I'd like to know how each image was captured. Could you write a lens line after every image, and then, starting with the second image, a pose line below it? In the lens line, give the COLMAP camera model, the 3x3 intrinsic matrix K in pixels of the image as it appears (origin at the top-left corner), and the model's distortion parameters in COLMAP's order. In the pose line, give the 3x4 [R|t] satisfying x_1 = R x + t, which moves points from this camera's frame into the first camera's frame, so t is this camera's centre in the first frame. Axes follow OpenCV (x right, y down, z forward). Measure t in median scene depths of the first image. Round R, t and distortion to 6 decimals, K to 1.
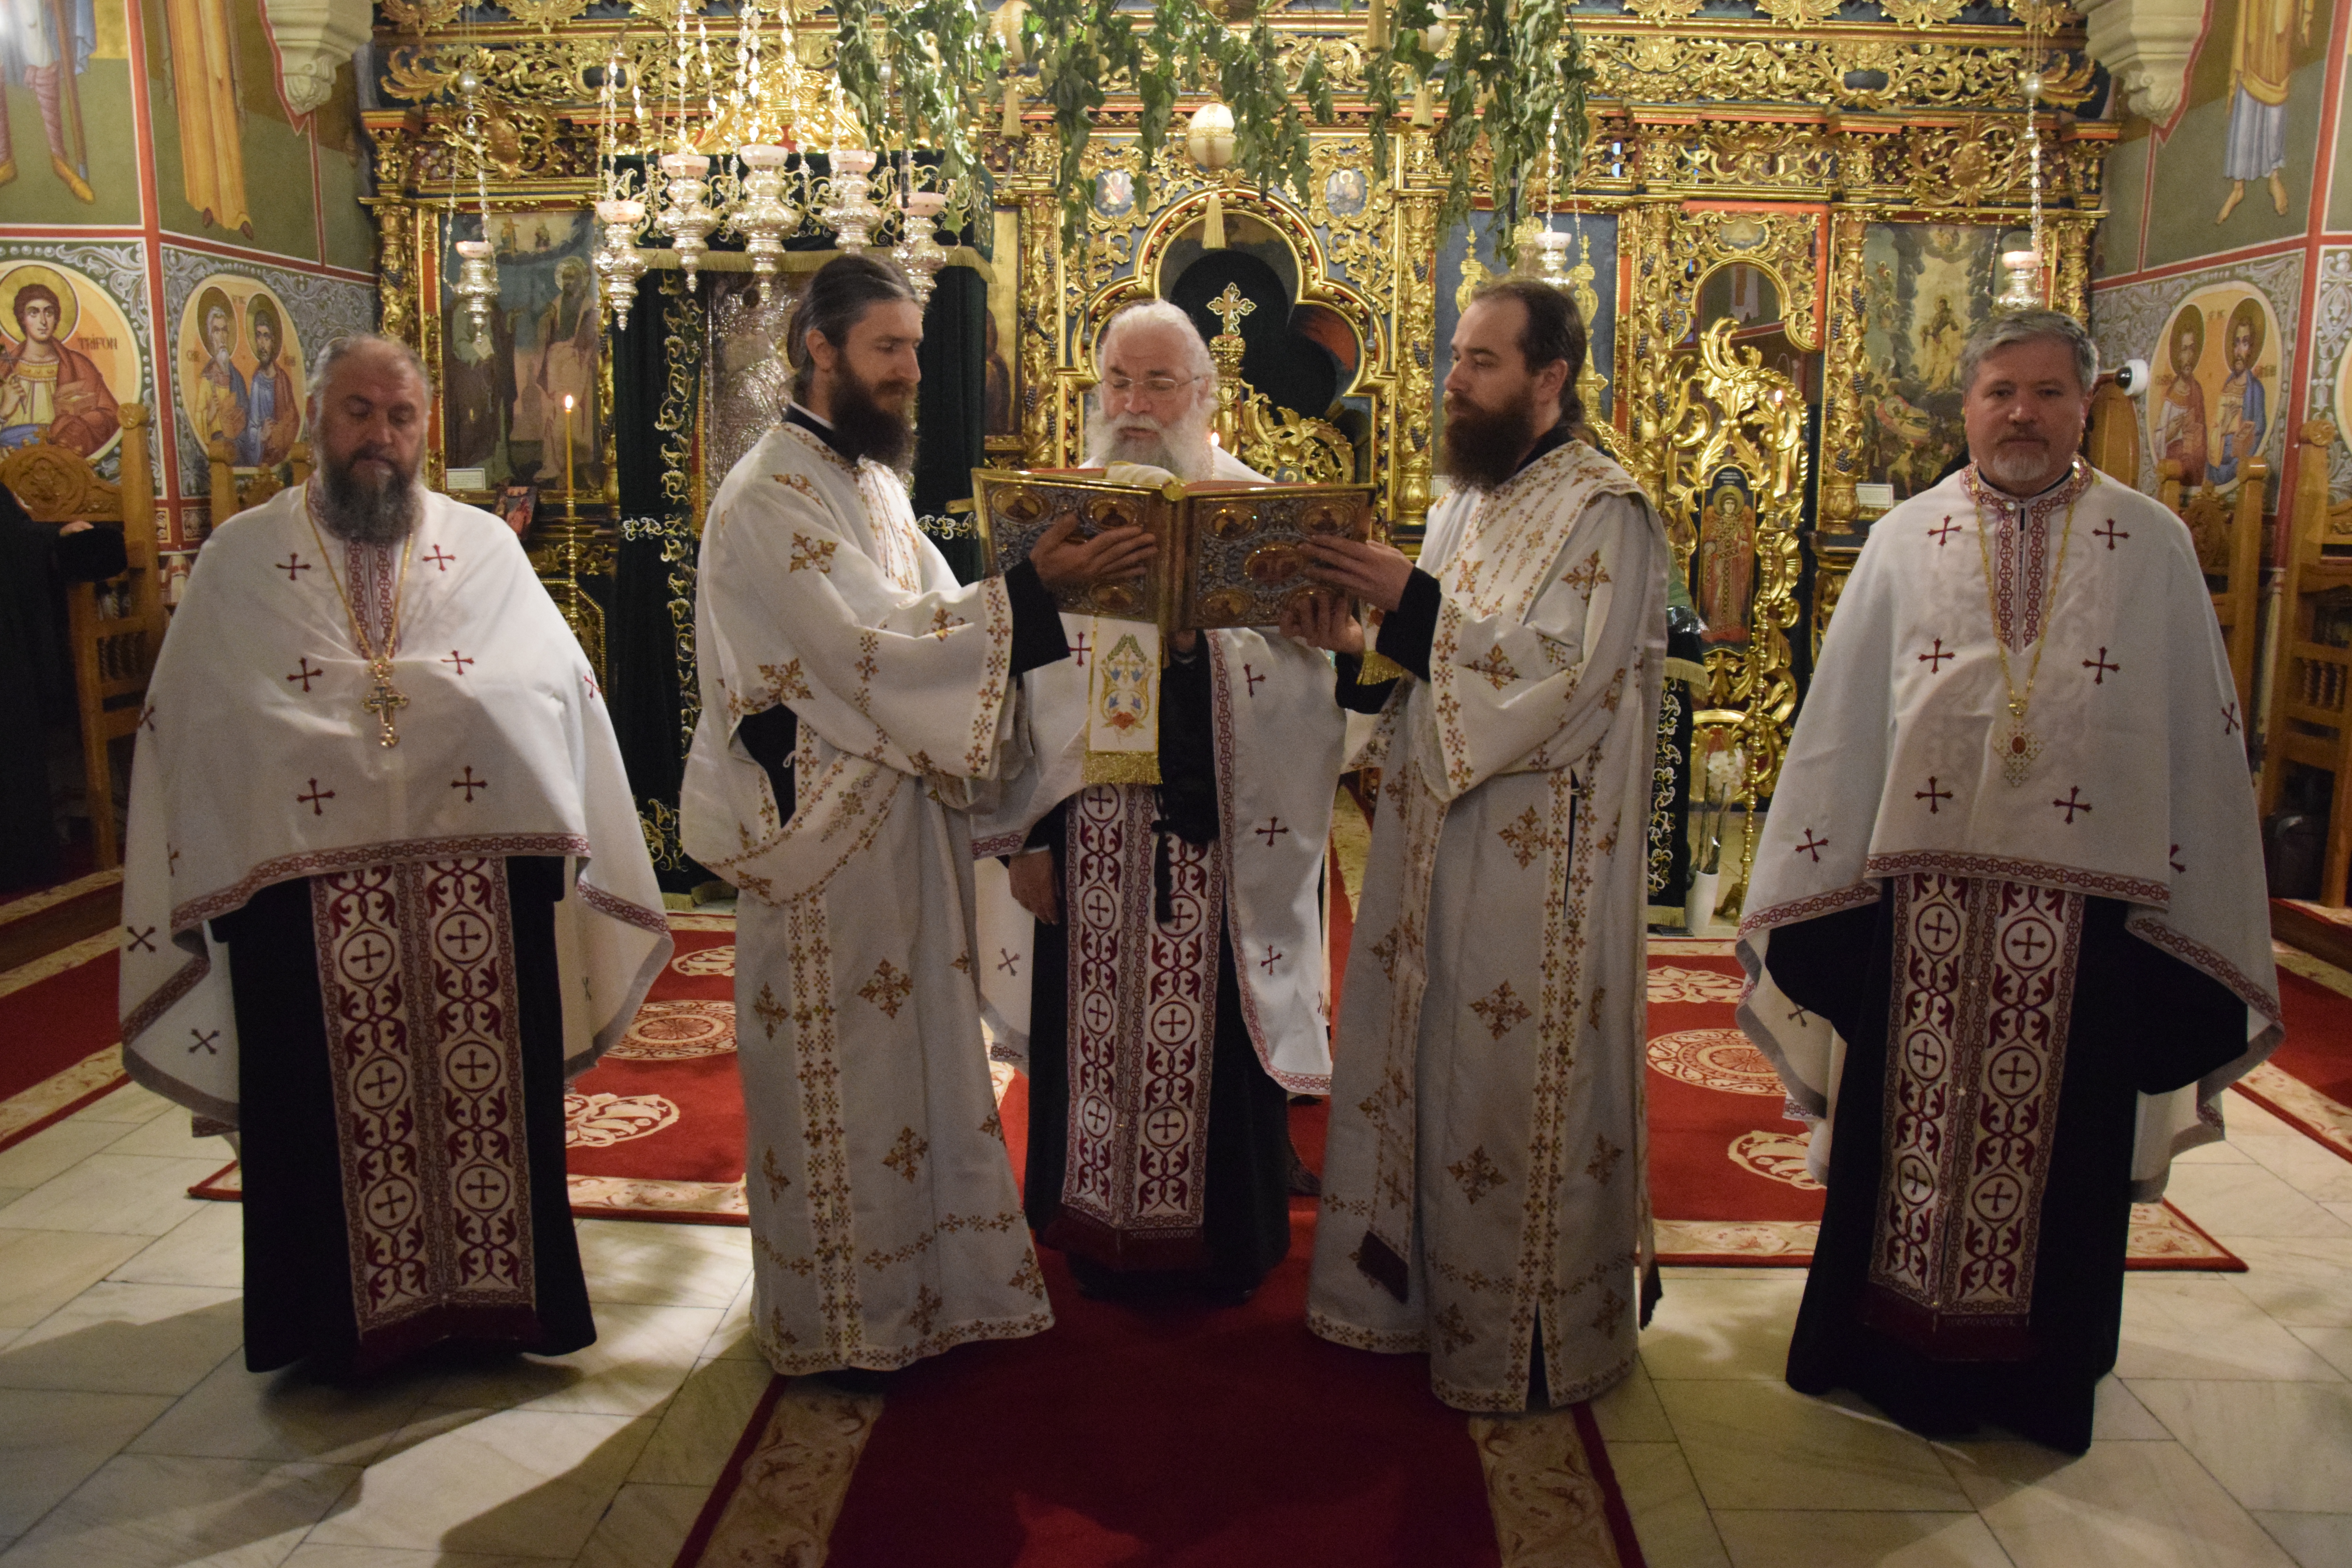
lens RADIAL K [[1887.0, 0, 1153.4], [0, 1887.0, 781.8], [0, 0, 1]] dist [-0.143226, 0.130963]
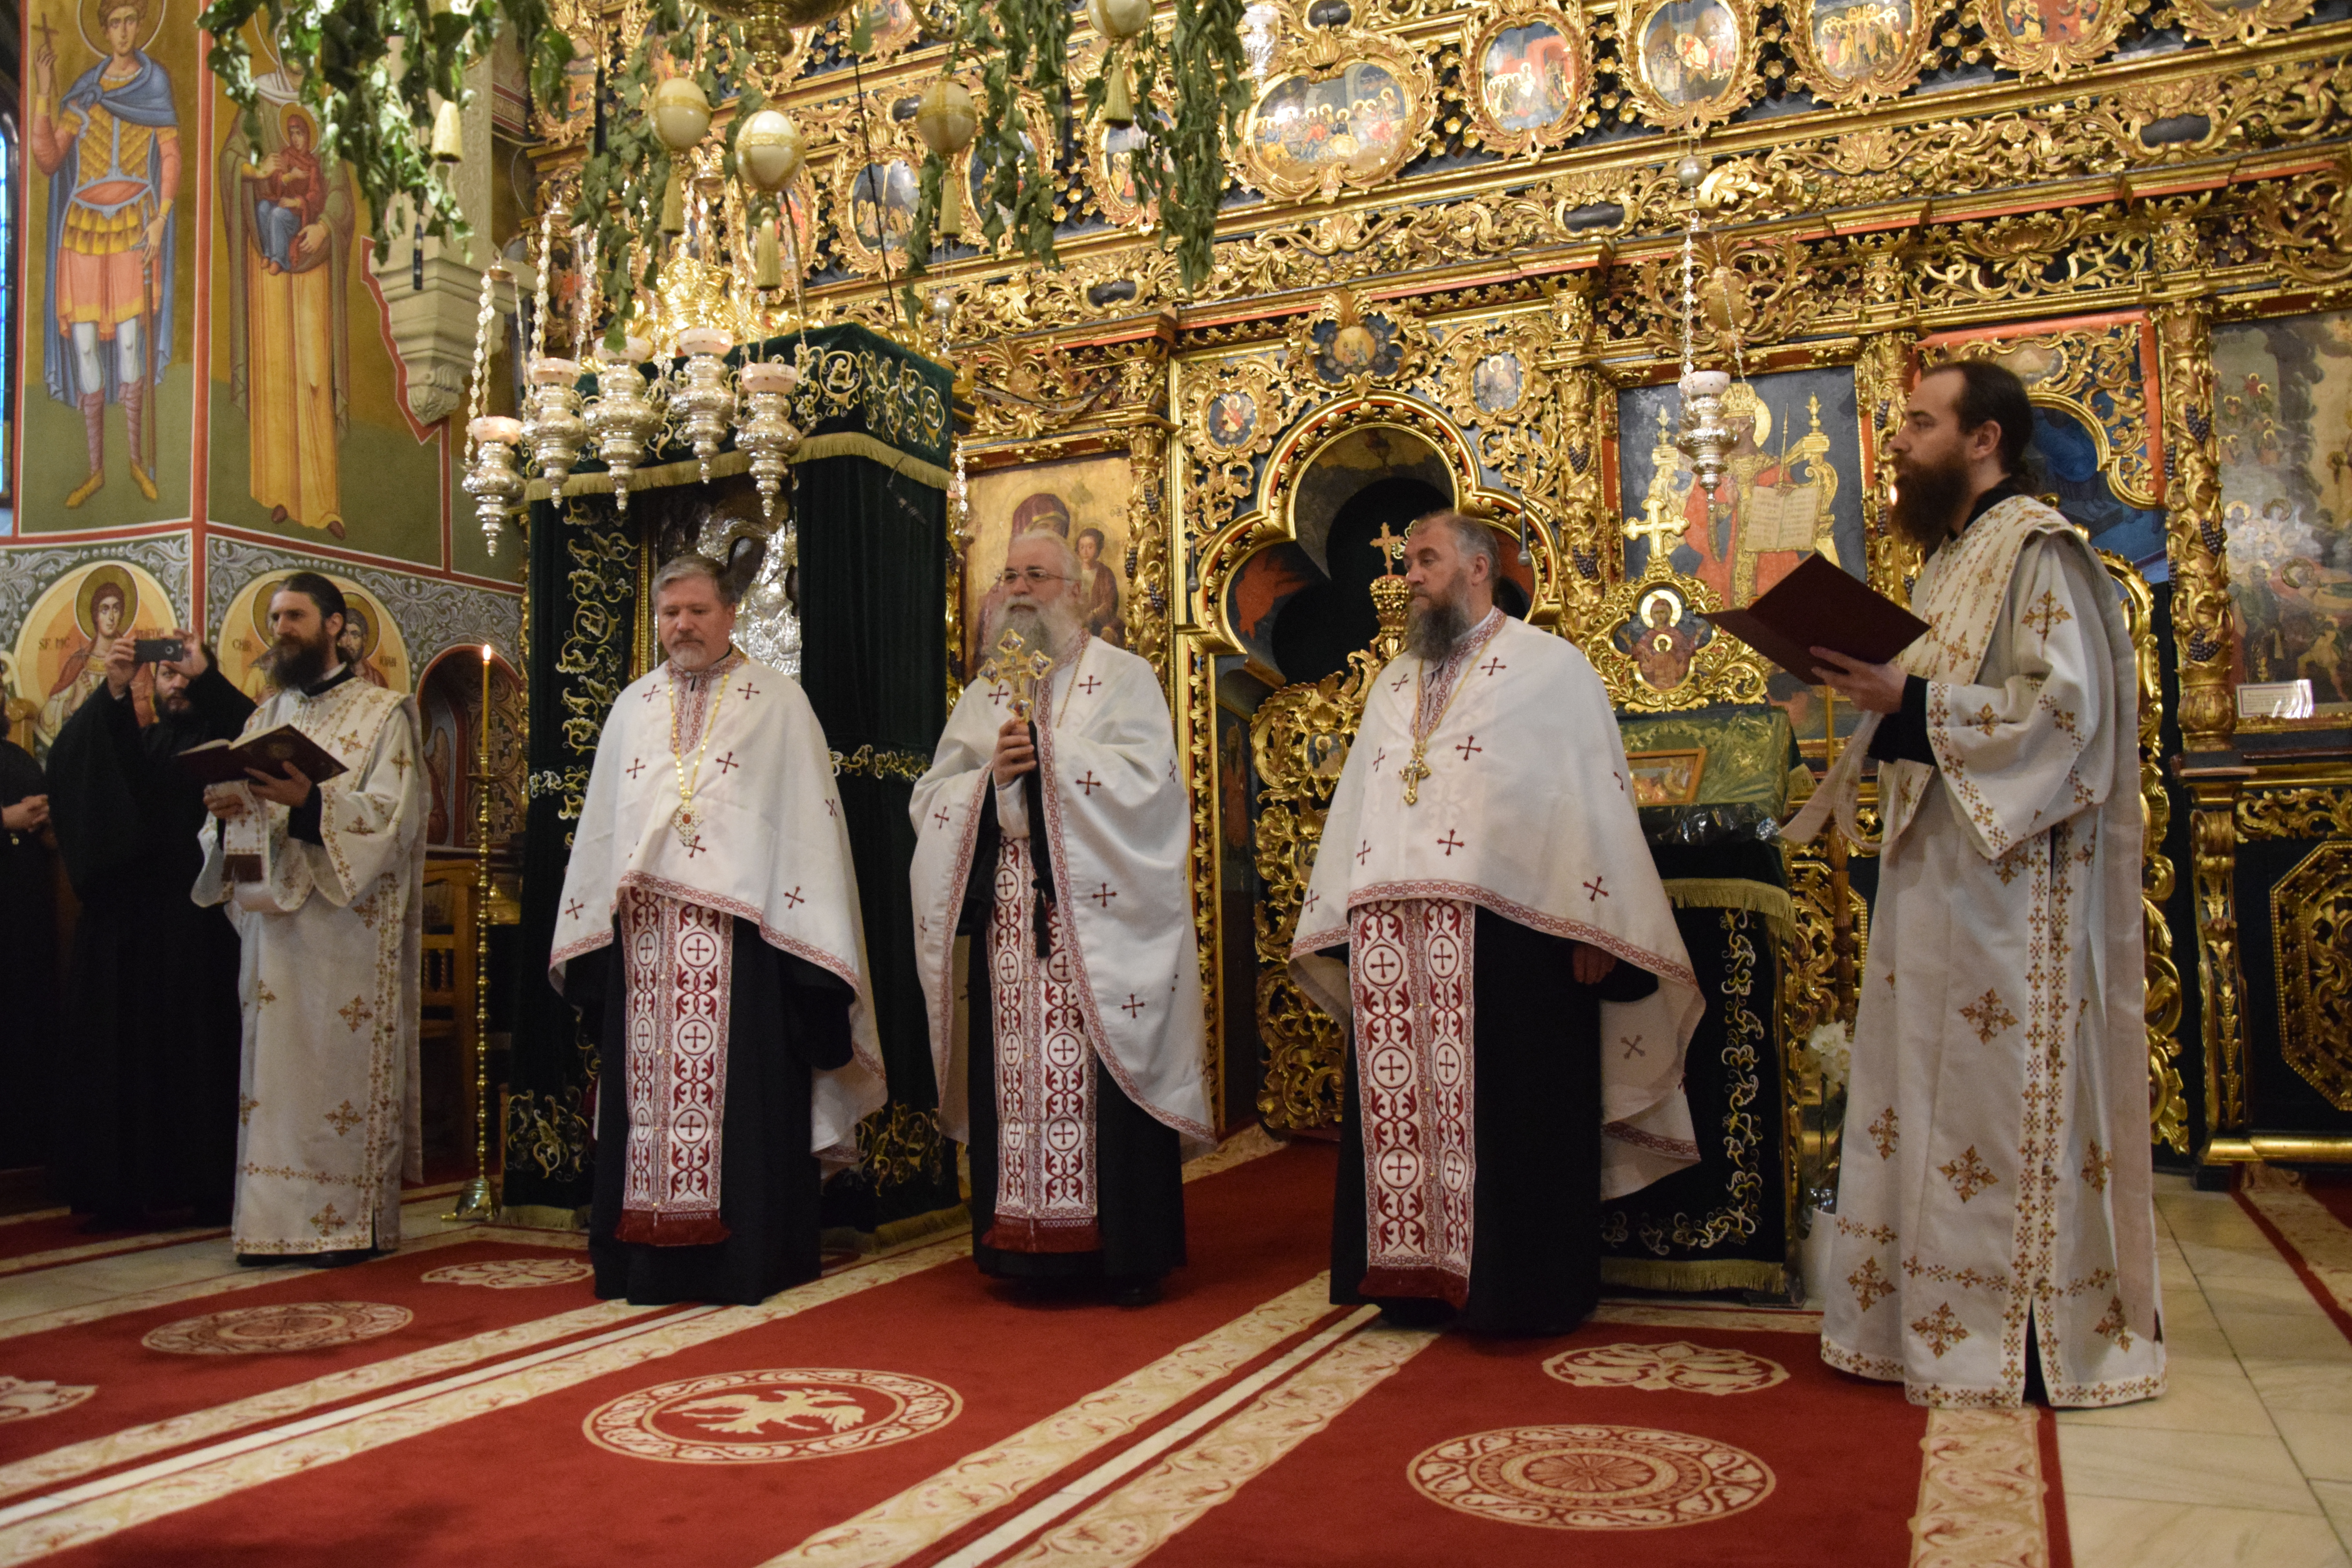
lens RADIAL K [[1887.0, 0, 1125.1], [0, 1887.0, 781.2], [0, 0, 1]] dist [-0.143226, 0.130963]
pose [[0.928051, -0.052786, -0.368693, 0.253125], [-0.033527, 0.974047, -0.223847, 0.042375], [0.370940, 0.220103, 0.902196, 0.251279]]
